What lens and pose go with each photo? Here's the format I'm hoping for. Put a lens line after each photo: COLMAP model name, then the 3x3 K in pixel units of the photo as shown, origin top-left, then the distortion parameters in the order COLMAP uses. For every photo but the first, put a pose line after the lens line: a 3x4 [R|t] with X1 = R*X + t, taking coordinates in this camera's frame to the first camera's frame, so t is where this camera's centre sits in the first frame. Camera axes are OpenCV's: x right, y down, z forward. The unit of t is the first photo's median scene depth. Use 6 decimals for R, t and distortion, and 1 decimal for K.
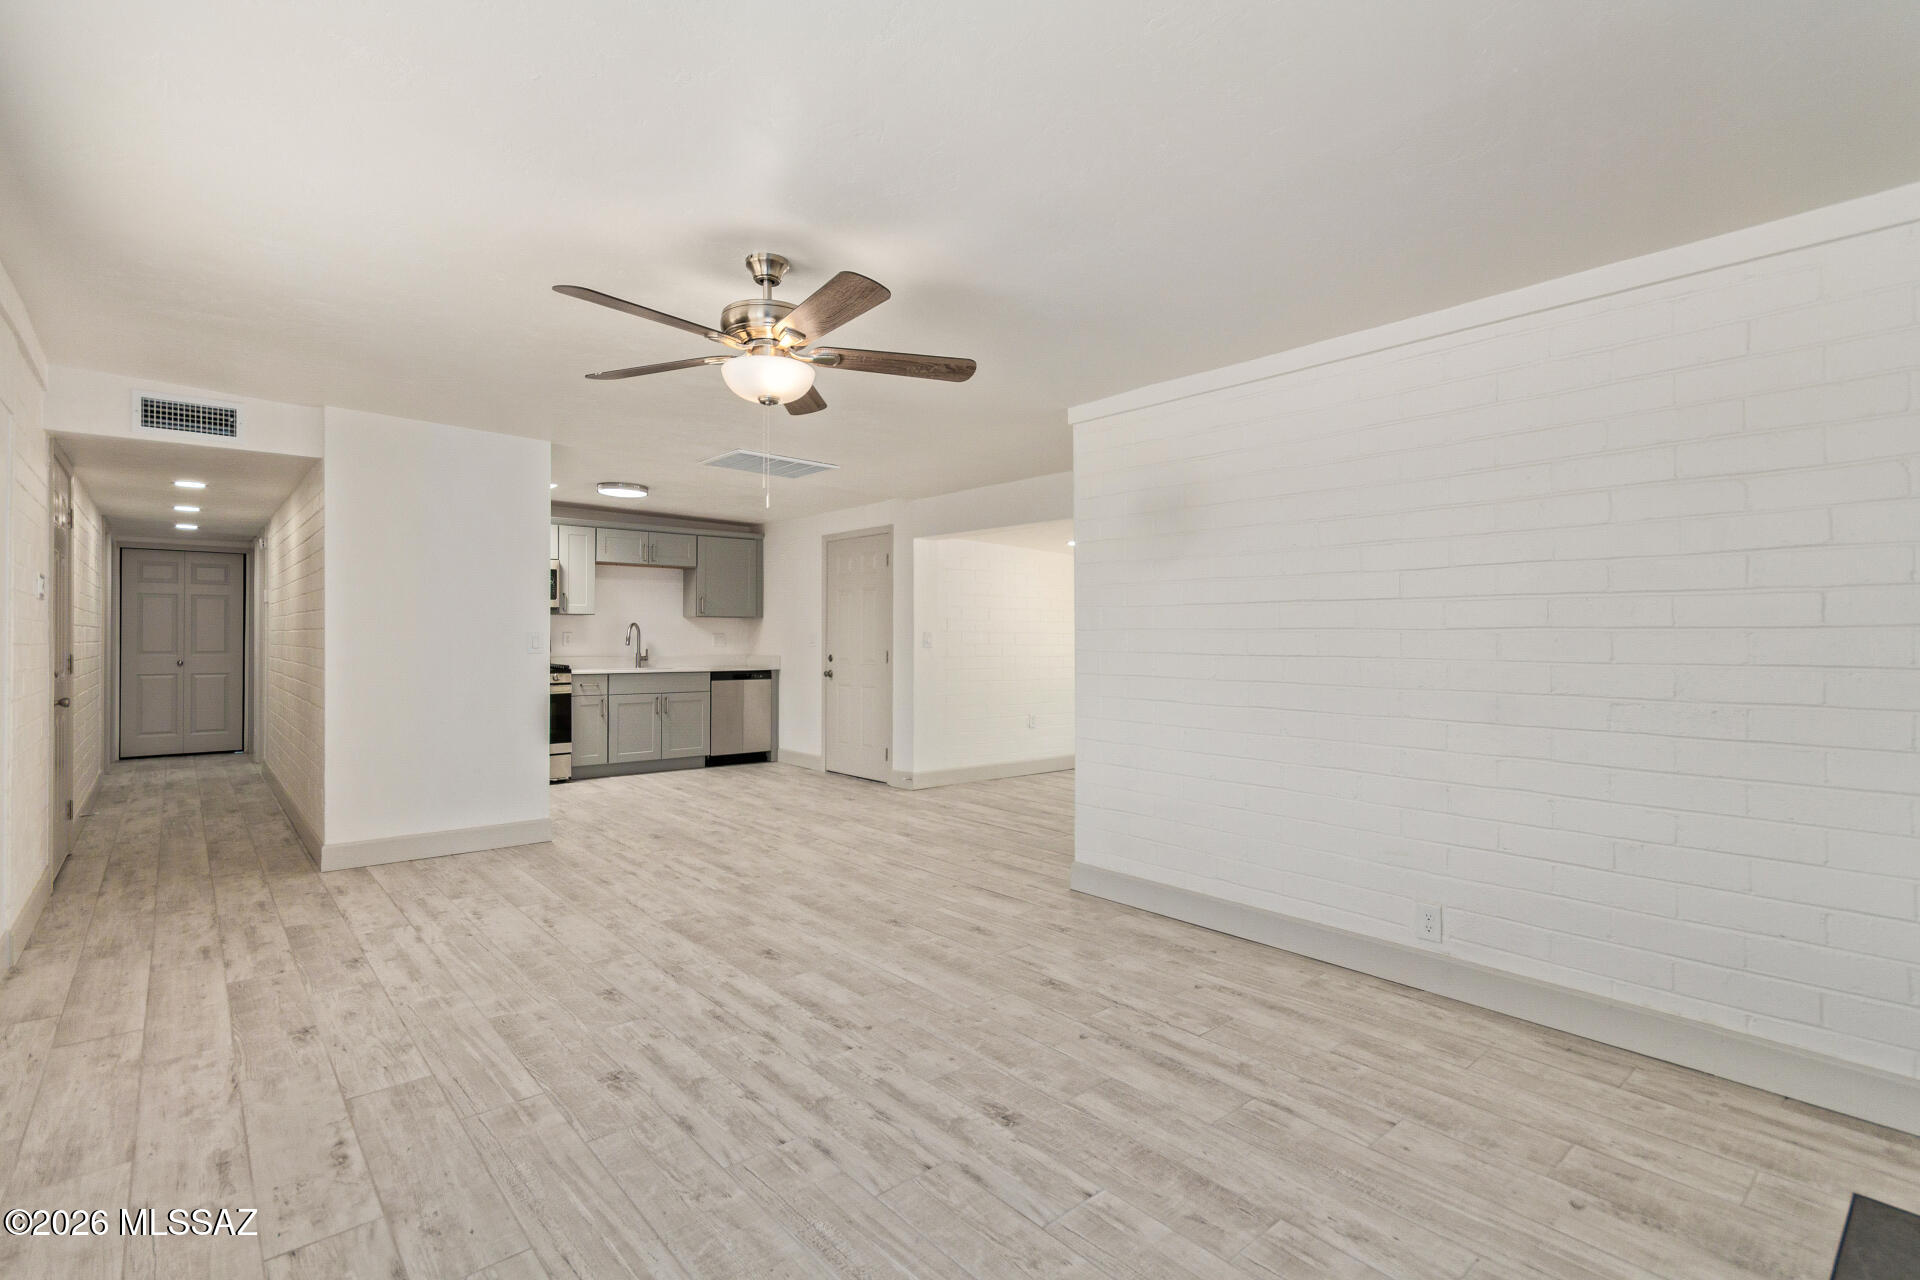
lens RADIAL K [[894.3, 0, 972.7], [0, 894.3, 633.4], [0, 0, 1]] dist [0.009144, 0.000654]
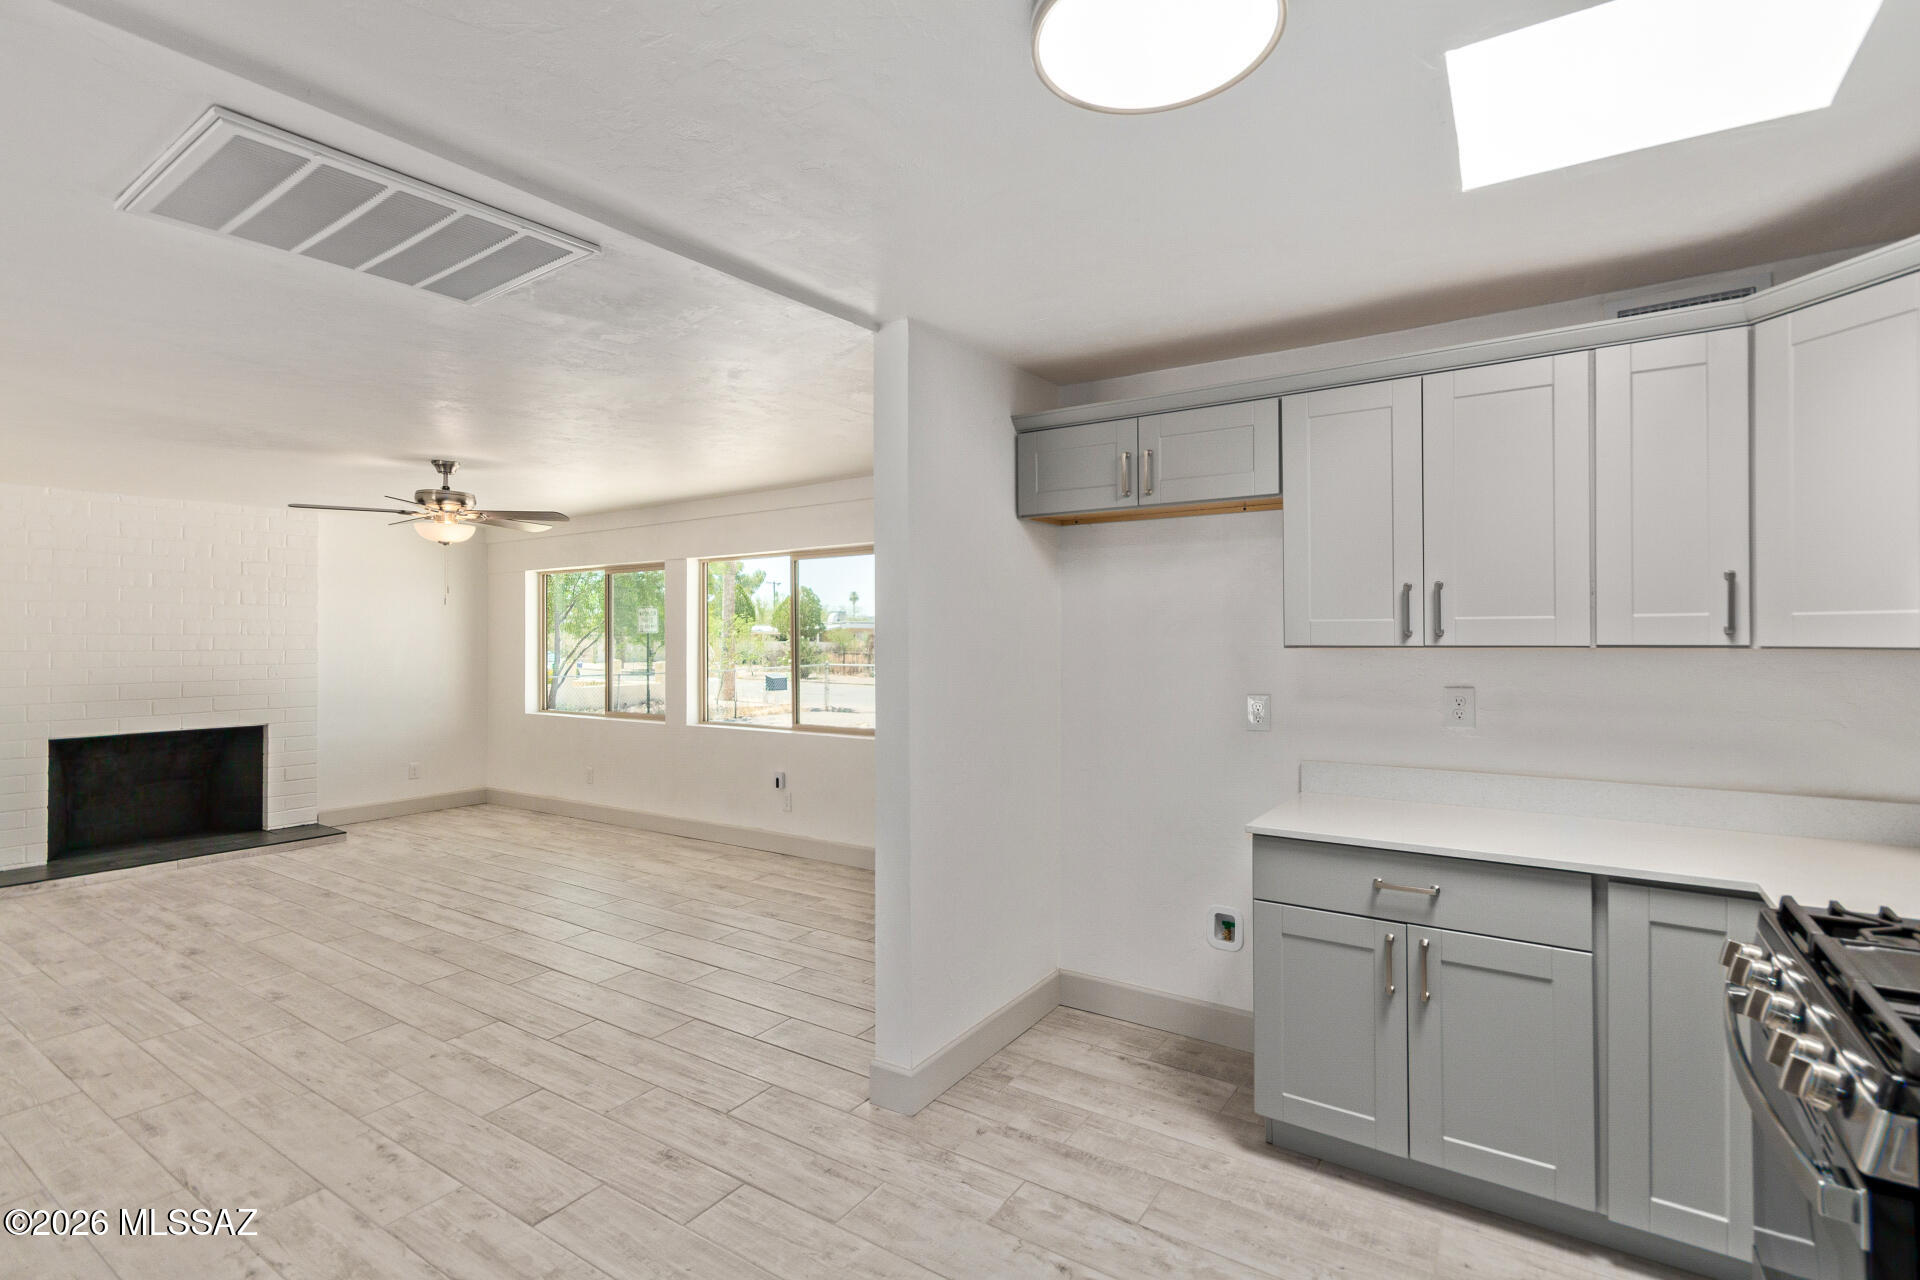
lens RADIAL K [[894.3, 0, 964.9], [0, 894.3, 631.6], [0, 0, 1]] dist [0.009144, 0.000654]
pose [[-0.966421, -0.000113, -0.256964, -0.629287], [0.002470, 0.999950, -0.009731, -0.057296], [0.256952, -0.010039, -0.966372, 2.447326]]
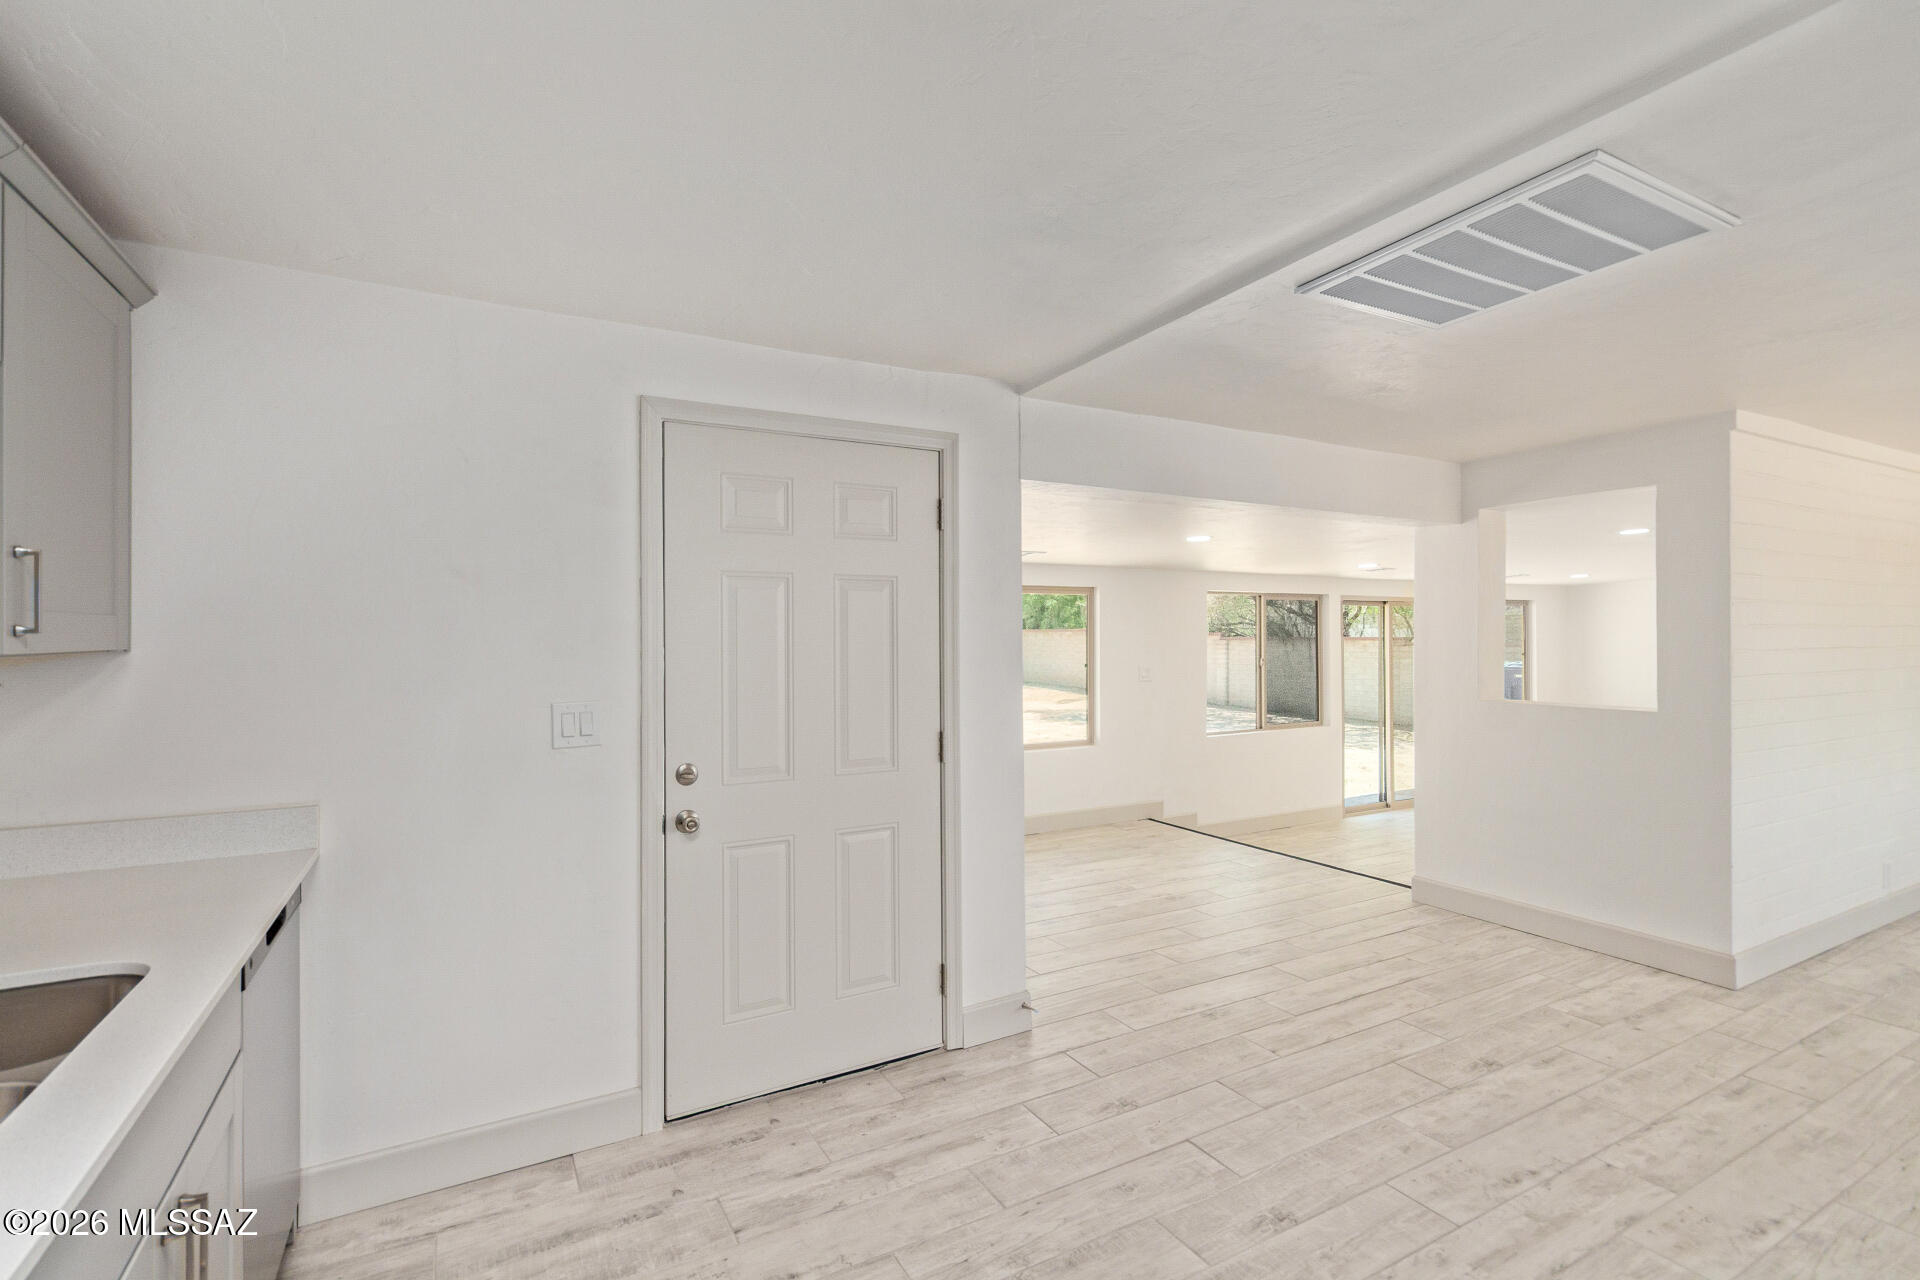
lens RADIAL K [[894.3, 0, 971.0], [0, 894.3, 640.4], [0, 0, 1]] dist [0.009144, 0.000654]
pose [[0.198220, -0.009521, 0.980111, -1.117725], [-0.000023, 0.999953, 0.009719, -0.061542], [-0.980158, -0.001949, 0.198210, 2.018265]]
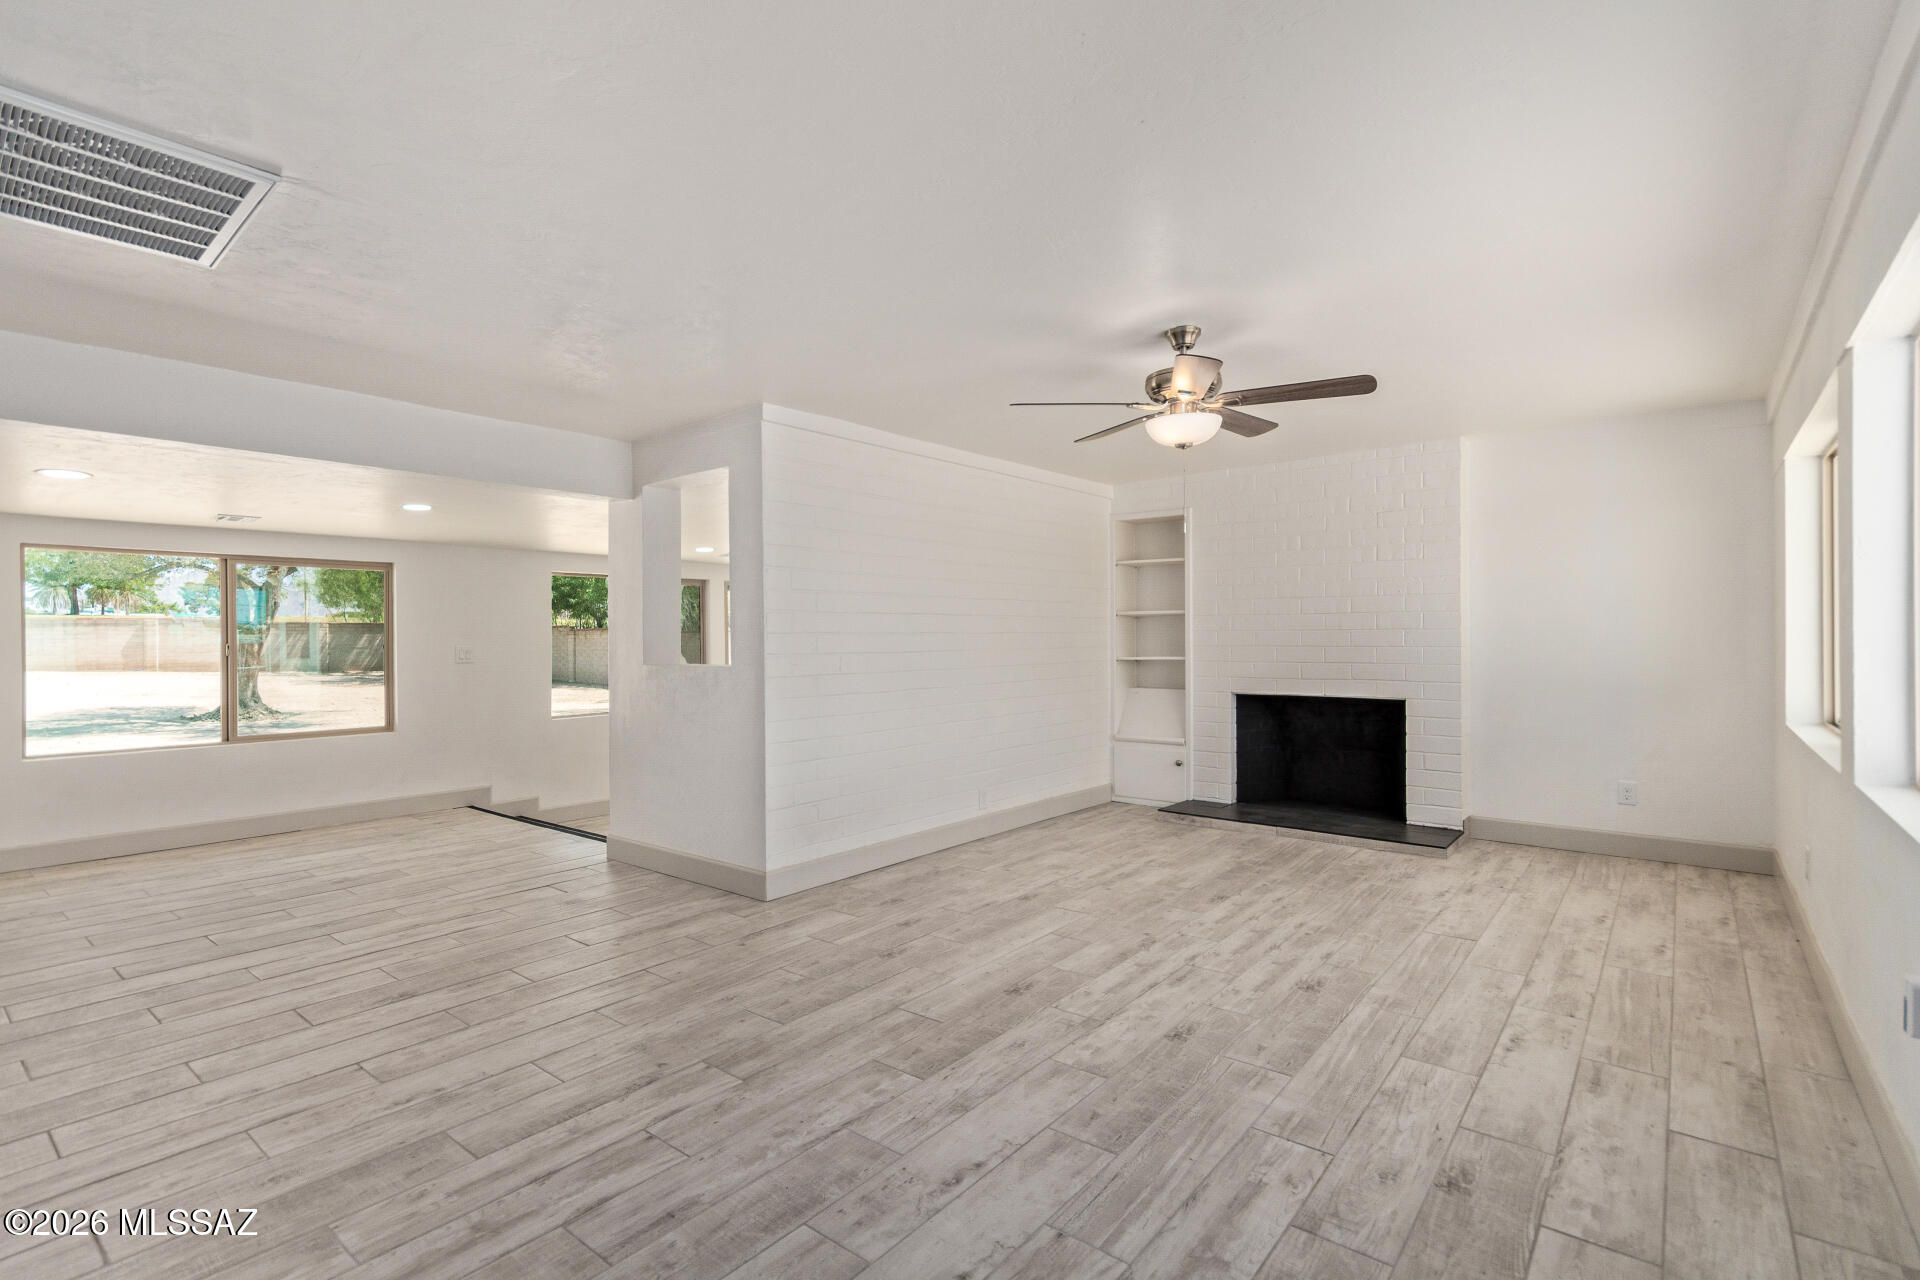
lens RADIAL K [[894.3, 0, 963.8], [0, 894.3, 636.5], [0, 0, 1]] dist [0.009144, 0.000654]
pose [[-0.170049, 0.001057, 0.985435, -1.157304], [0.005089, 0.999987, -0.000194, 0.001550], [-0.985422, 0.004982, -0.170052, 1.258007]]
